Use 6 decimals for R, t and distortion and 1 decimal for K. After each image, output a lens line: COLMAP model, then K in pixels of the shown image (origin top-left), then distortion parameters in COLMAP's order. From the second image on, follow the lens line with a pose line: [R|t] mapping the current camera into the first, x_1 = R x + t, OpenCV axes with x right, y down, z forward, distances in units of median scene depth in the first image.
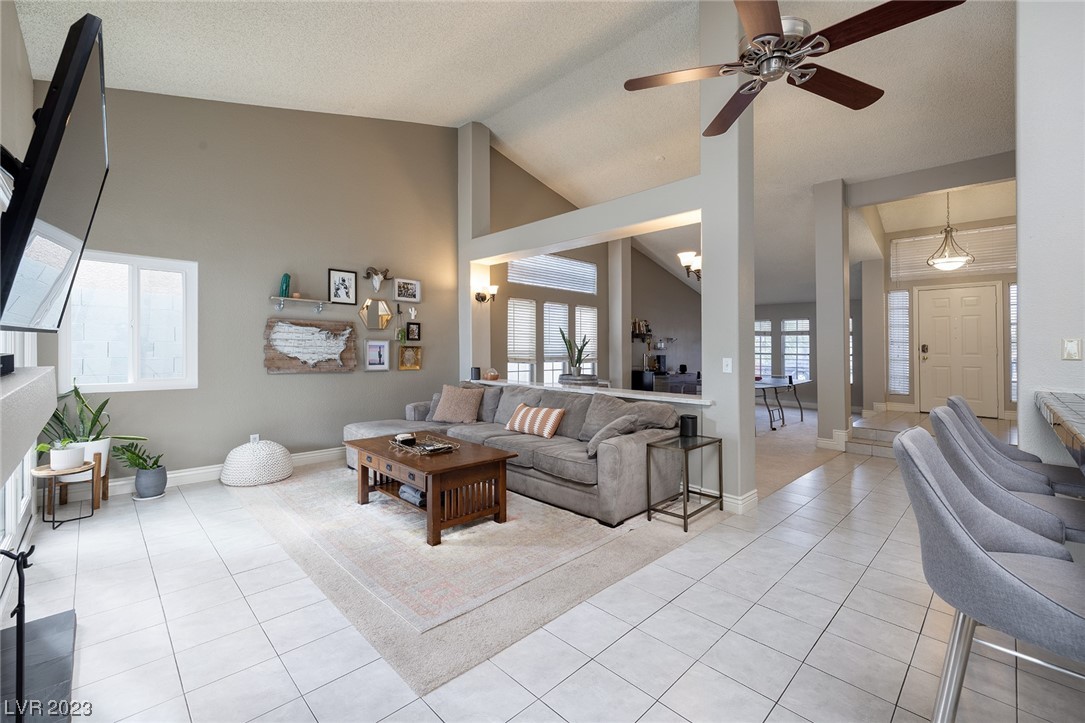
lens RADIAL K [[450.3, 0, 539.8], [0, 450.3, 342.0], [0, 0, 1]] dist [-0.000181, -0.000149]
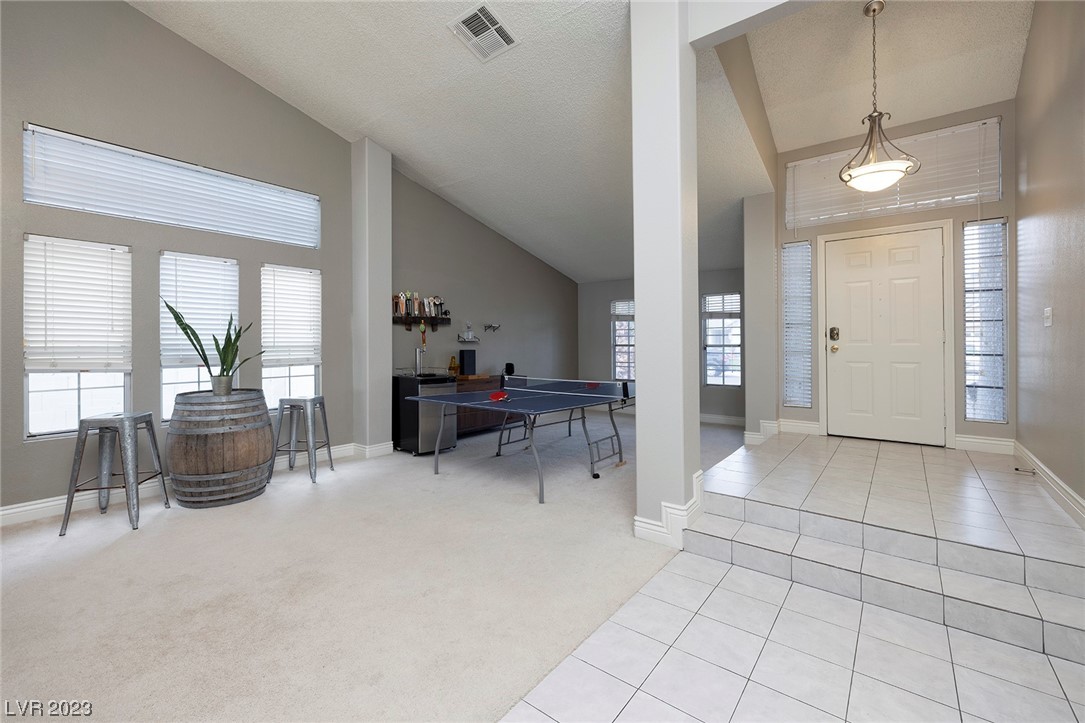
lens RADIAL K [[447.1, 0, 531.2], [0, 447.1, 346.4], [0, 0, 1]] dist [0.000140, 0.000034]
pose [[0.992982, -0.014168, 0.117413, 0.347376], [0.011836, 0.999719, 0.020531, 0.013724], [-0.117671, -0.018997, 0.992871, 0.412875]]
